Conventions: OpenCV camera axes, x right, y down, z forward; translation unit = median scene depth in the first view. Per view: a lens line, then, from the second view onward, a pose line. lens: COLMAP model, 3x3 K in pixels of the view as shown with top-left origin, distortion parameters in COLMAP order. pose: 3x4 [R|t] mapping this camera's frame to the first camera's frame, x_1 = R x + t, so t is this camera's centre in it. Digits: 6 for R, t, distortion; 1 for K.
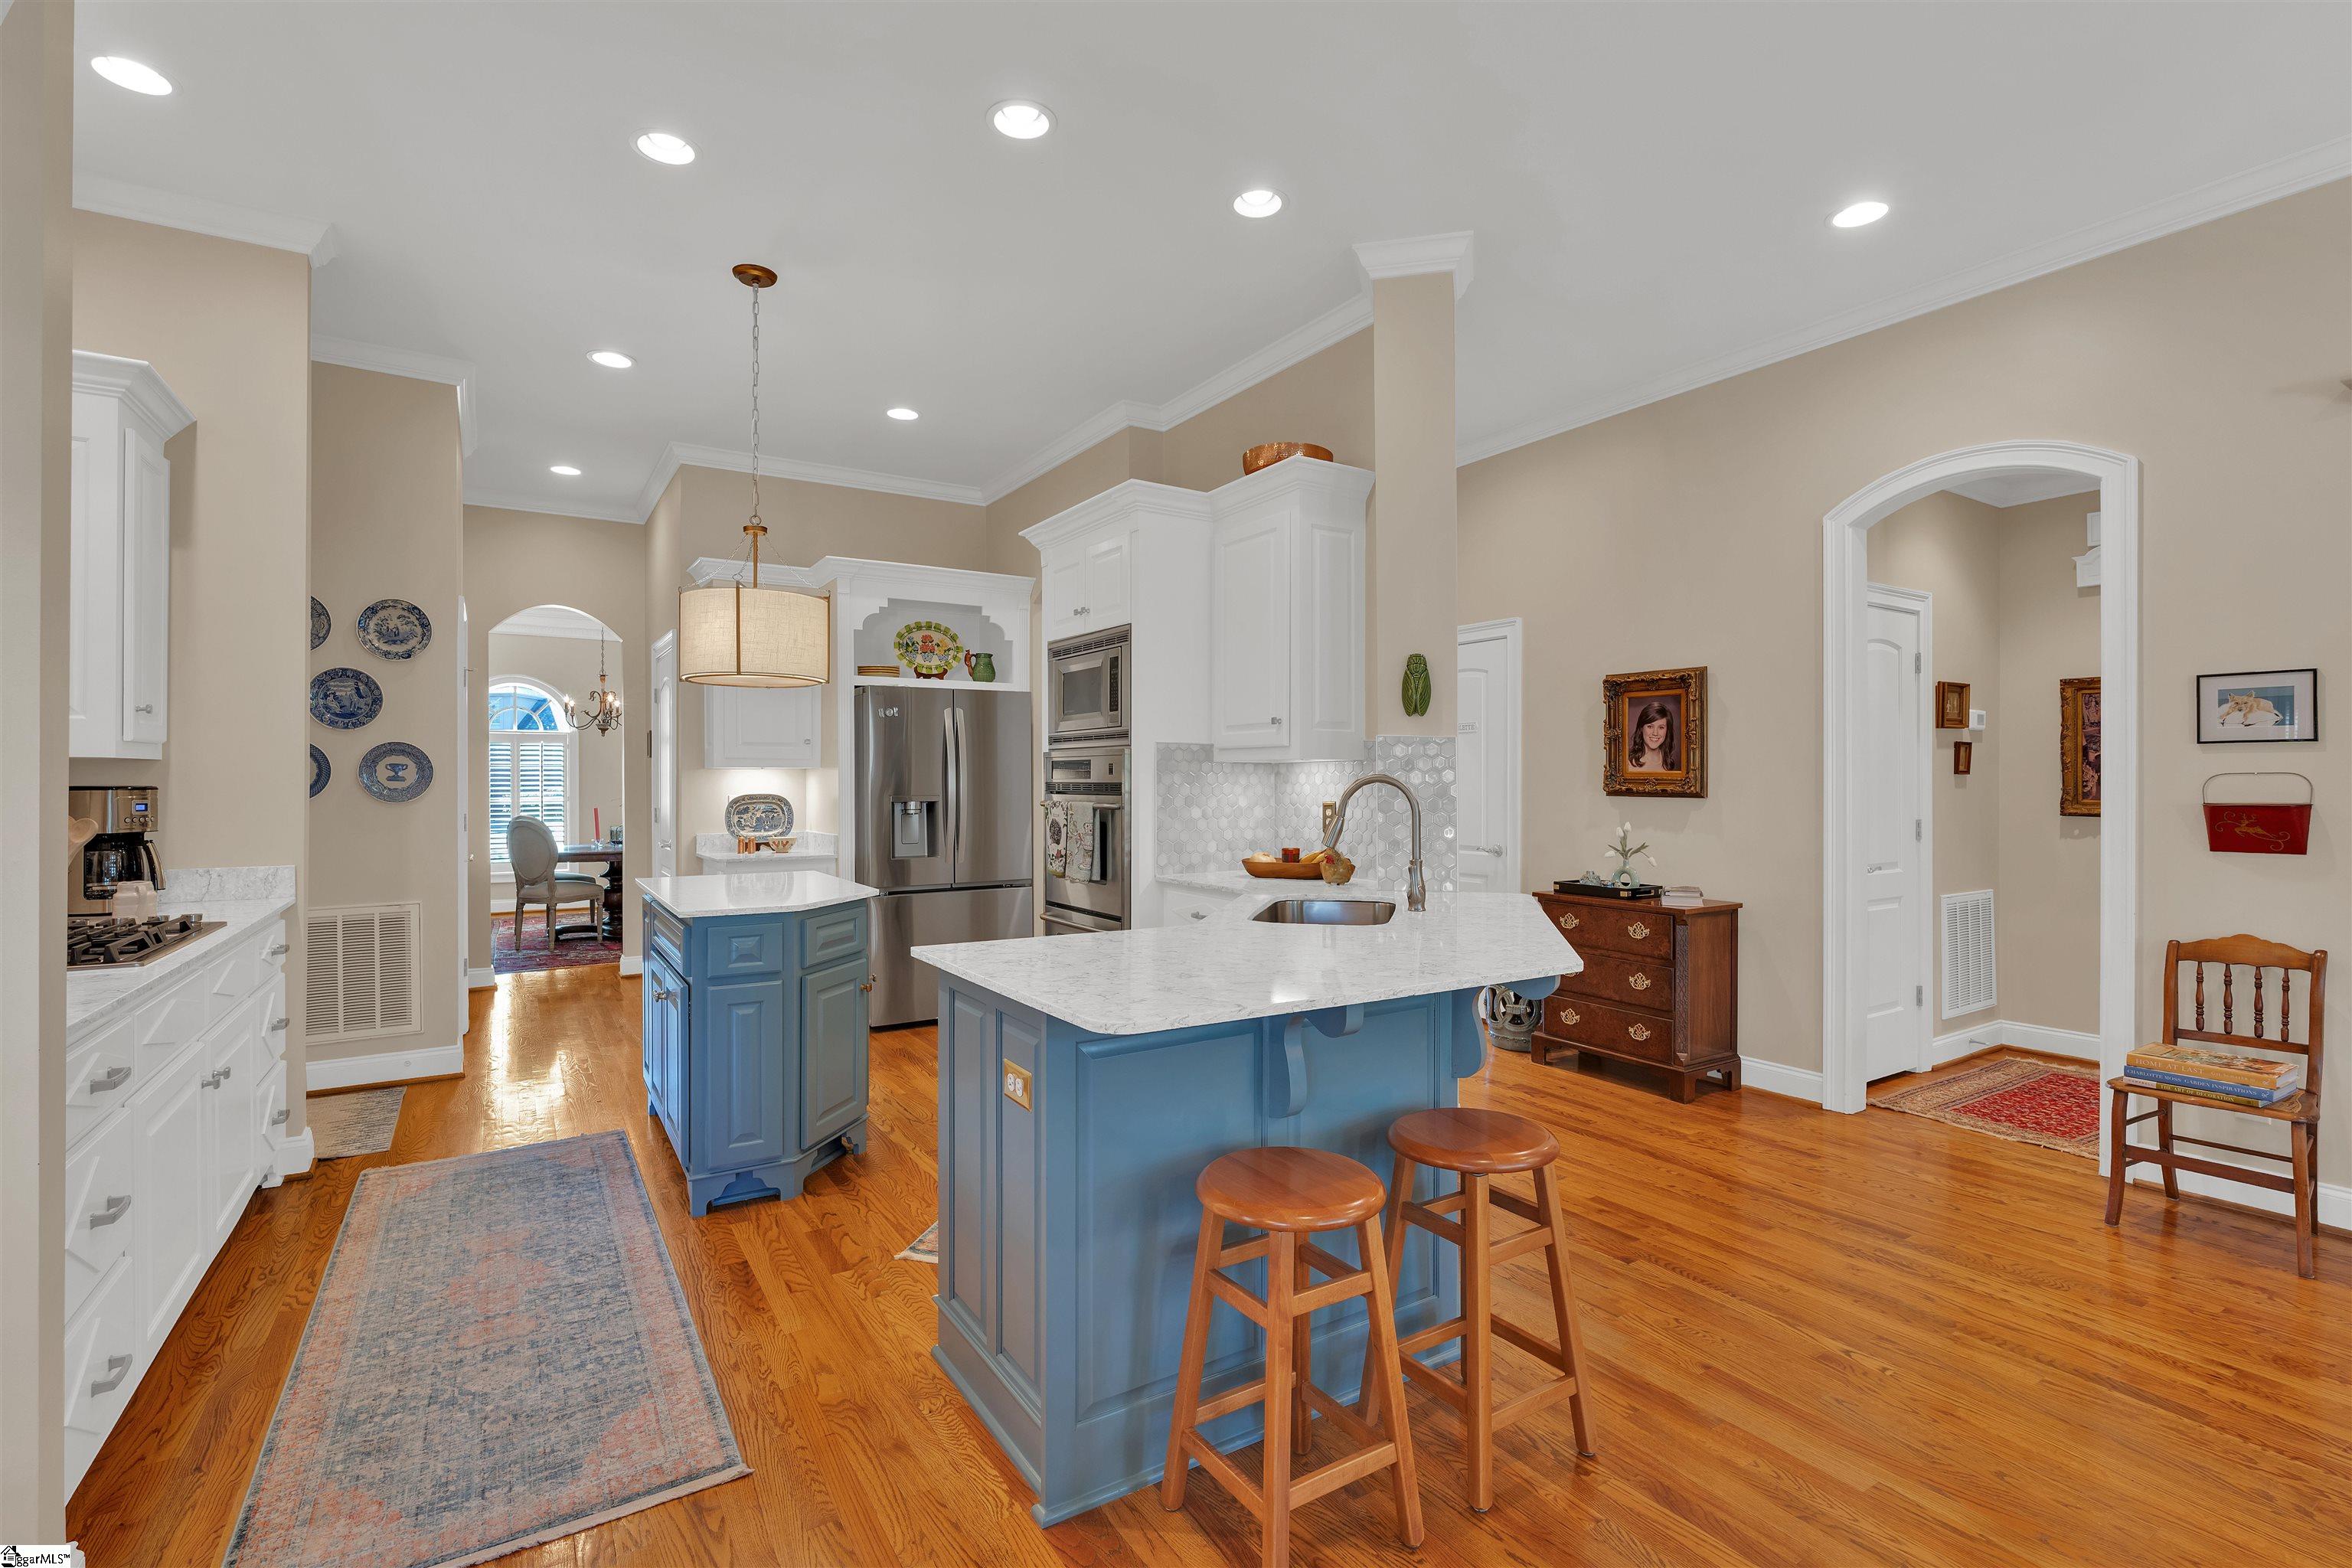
lens RADIAL K [[1072.5, 0, 1169.7], [0, 1072.5, 784.1], [0, 0, 1]] dist [-0.009313, 0.001639]
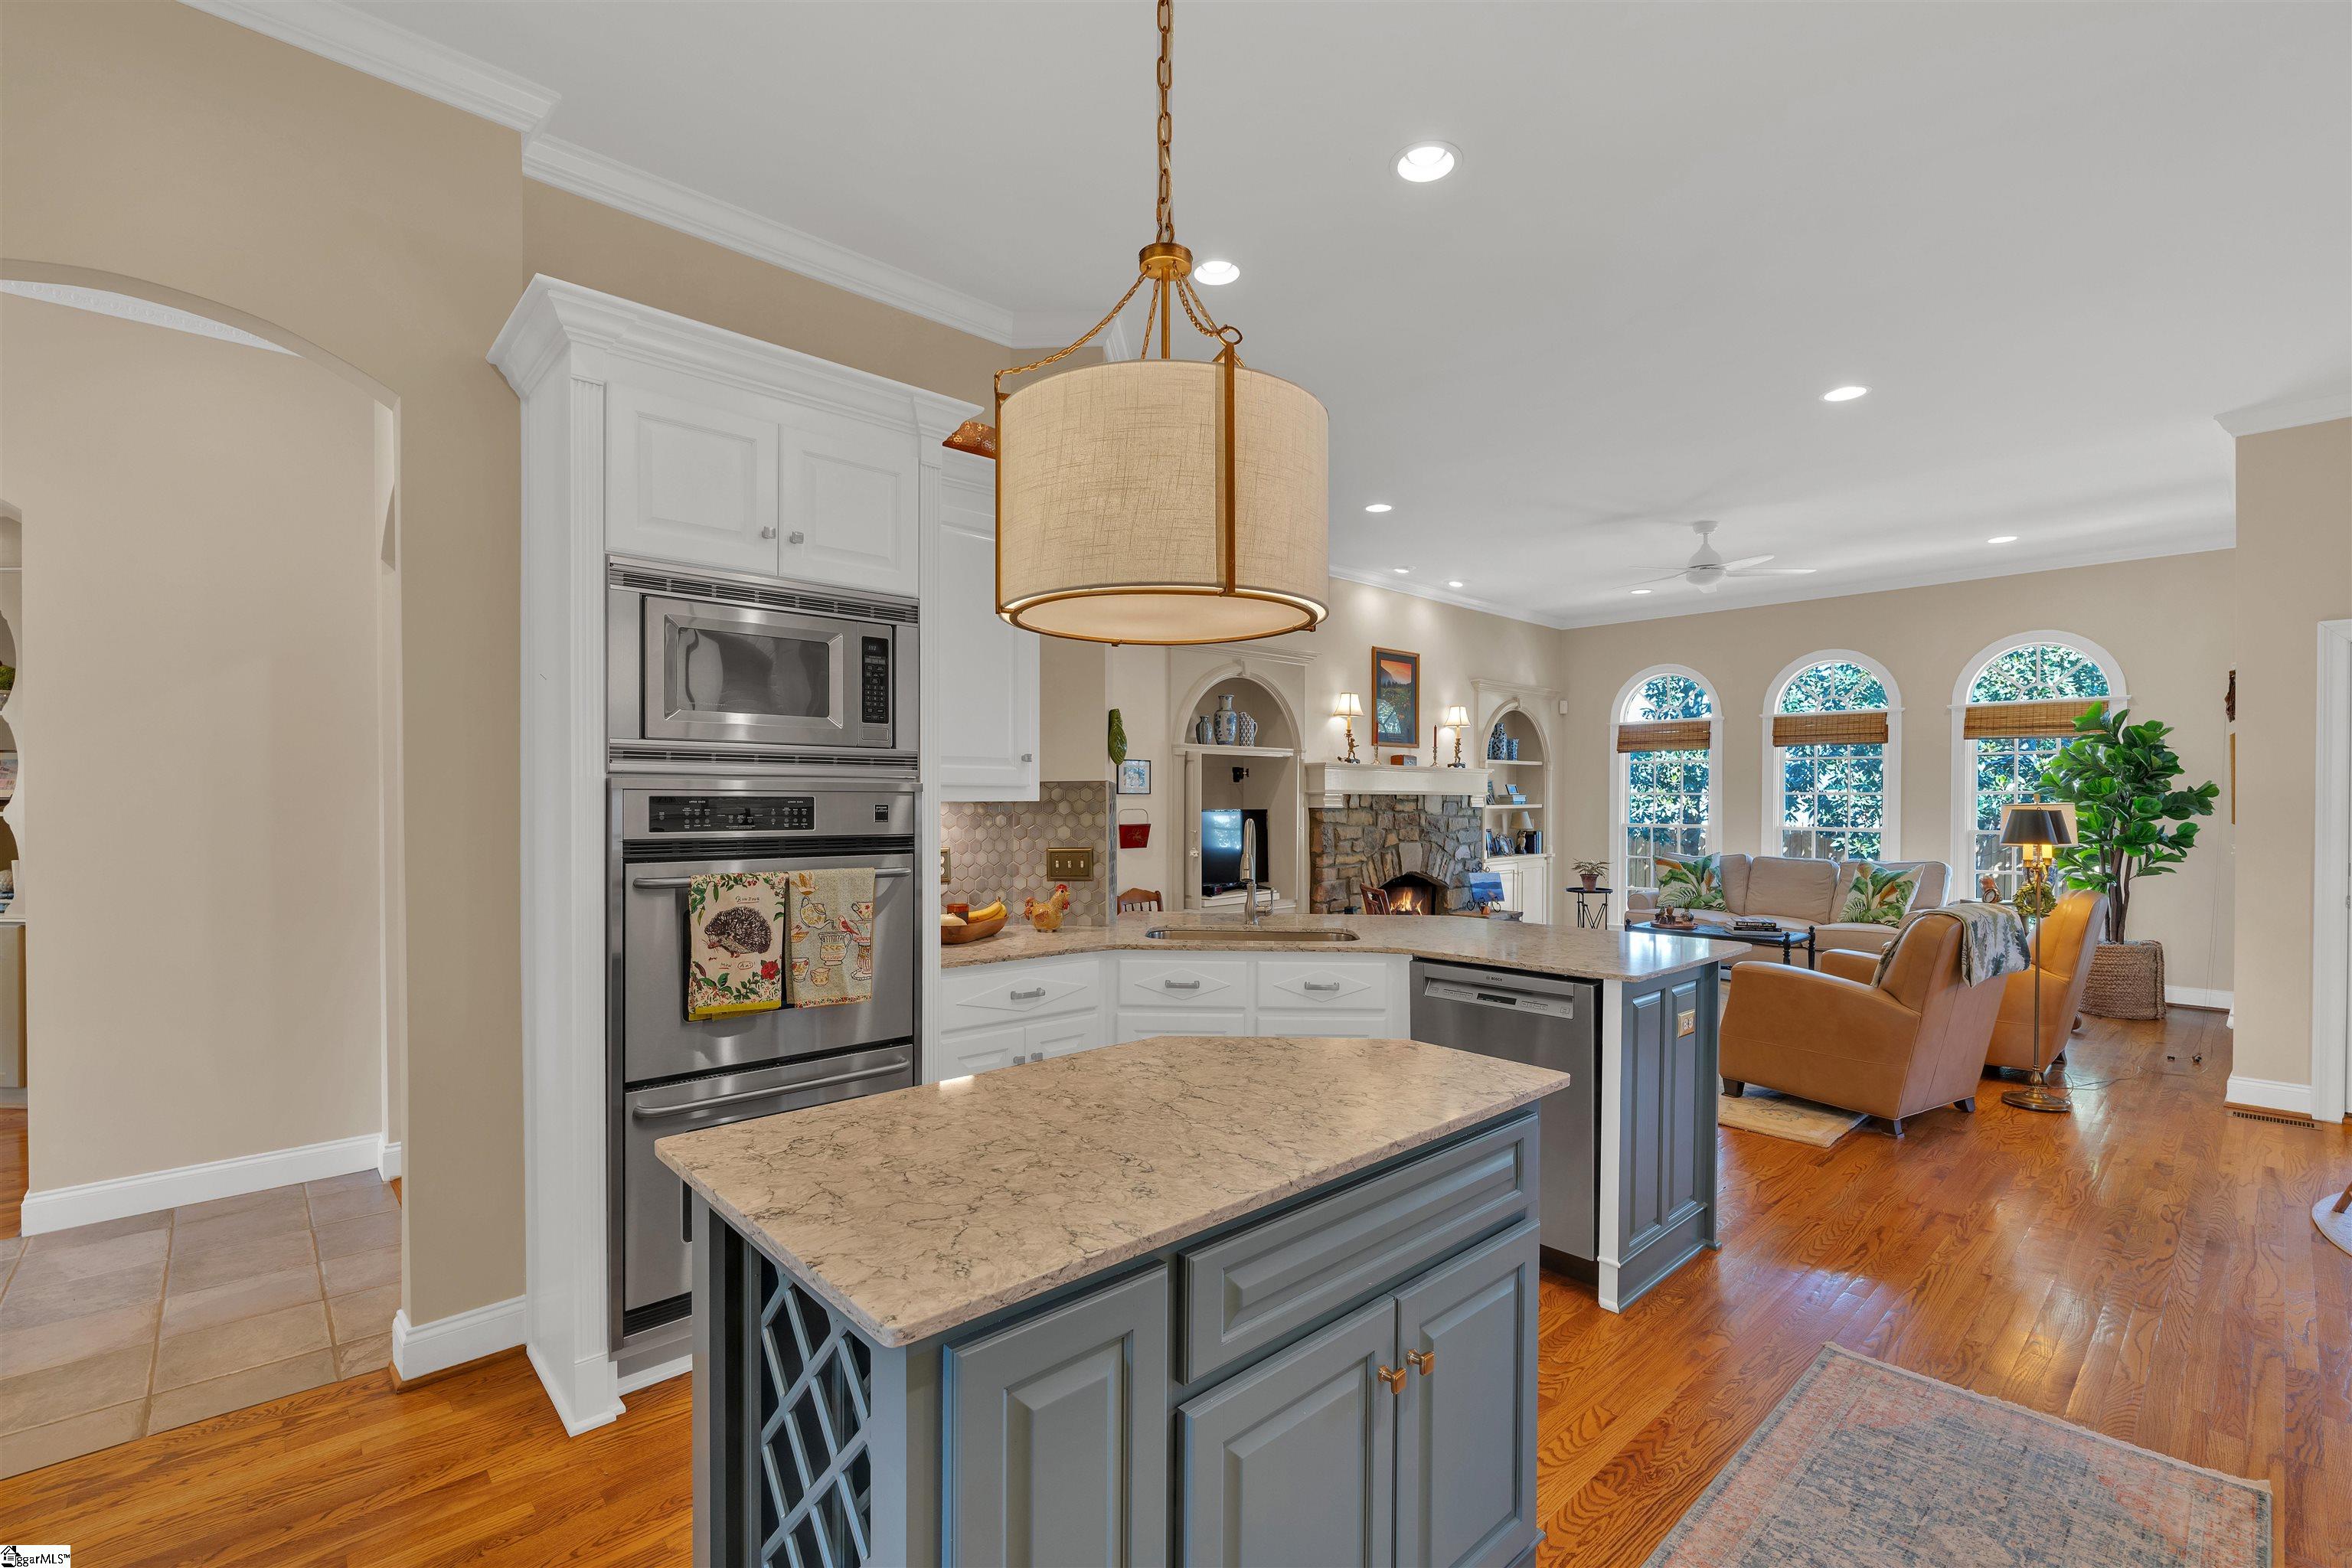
lens RADIAL K [[1039.2, 0, 1174.9], [0, 1039.2, 807.2], [0, 0, 1]] dist [-0.010665, 0.001800]
pose [[-0.192604, -0.009544, 0.981230, -0.695430], [-0.000009, 0.999953, 0.009725, -0.024842], [-0.981276, 0.001864, -0.192595, 0.945319]]
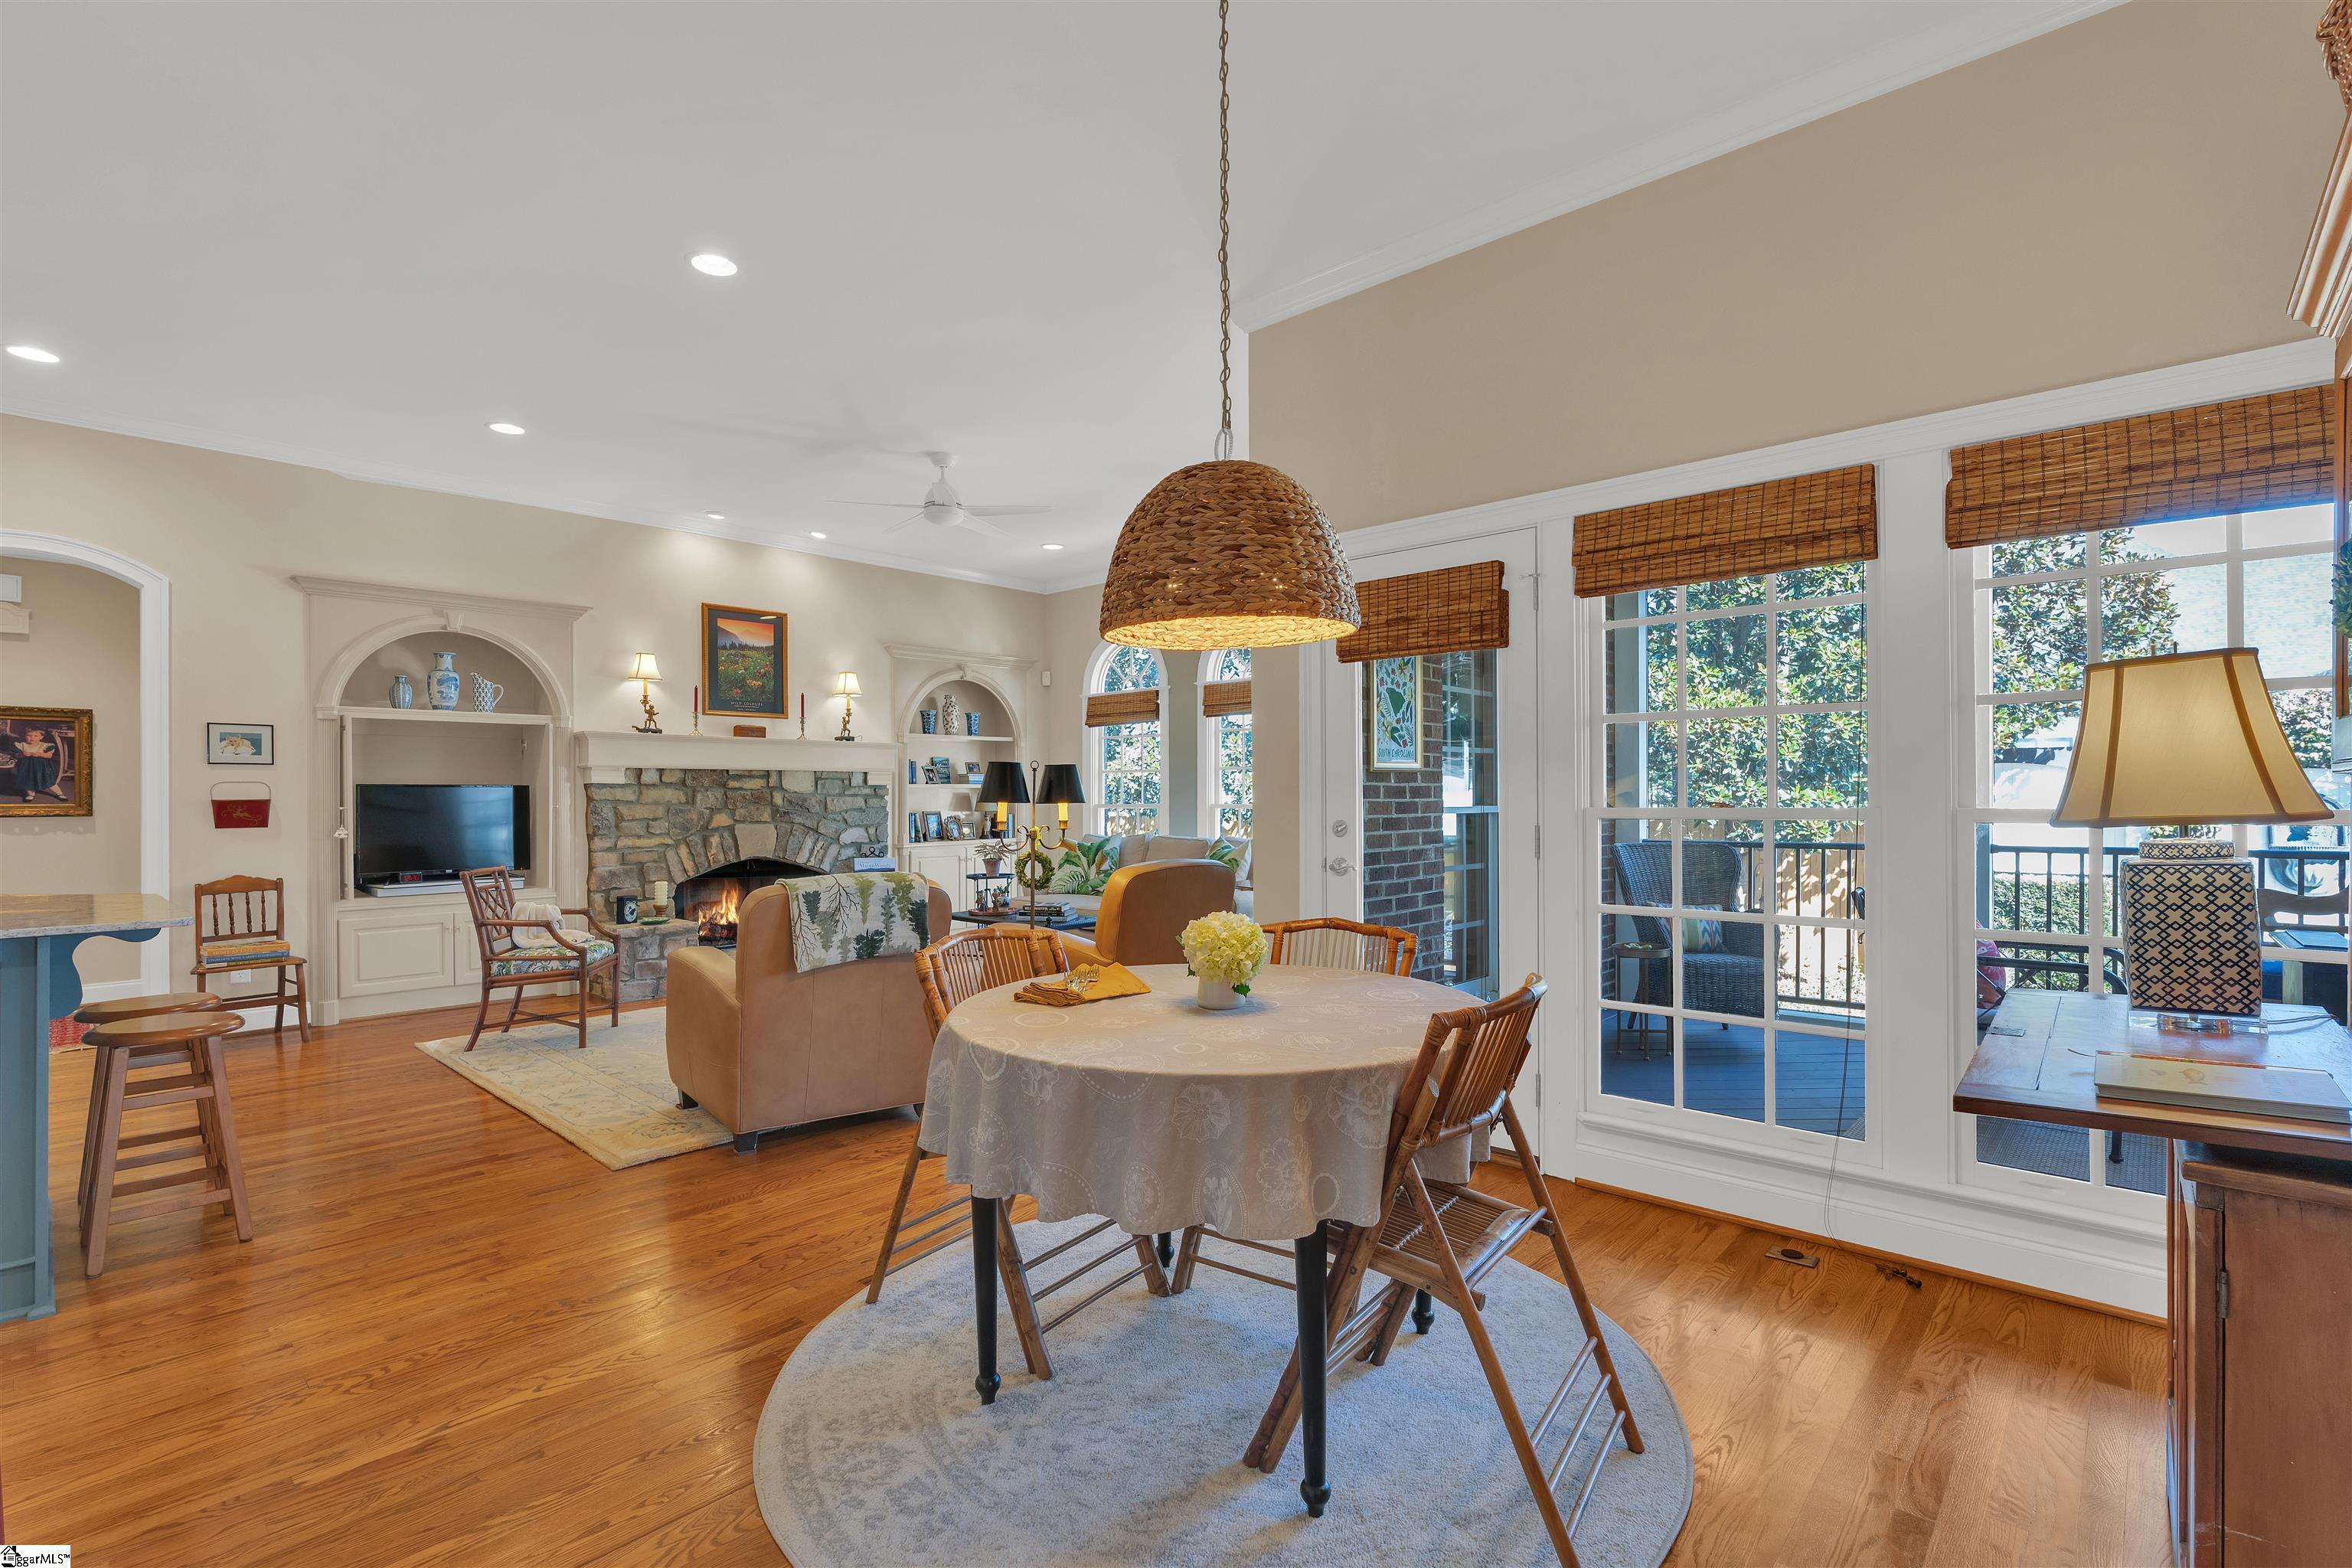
lens RADIAL K [[1072.5, 0, 1185.7], [0, 1072.5, 795.5], [0, 0, 1]] dist [-0.009313, 0.001639]
pose [[-0.263542, 0.004745, 0.964636, -0.770753], [0.007675, 0.999967, -0.002822, 0.020582], [-0.964617, 0.006660, -0.263570, -0.020948]]
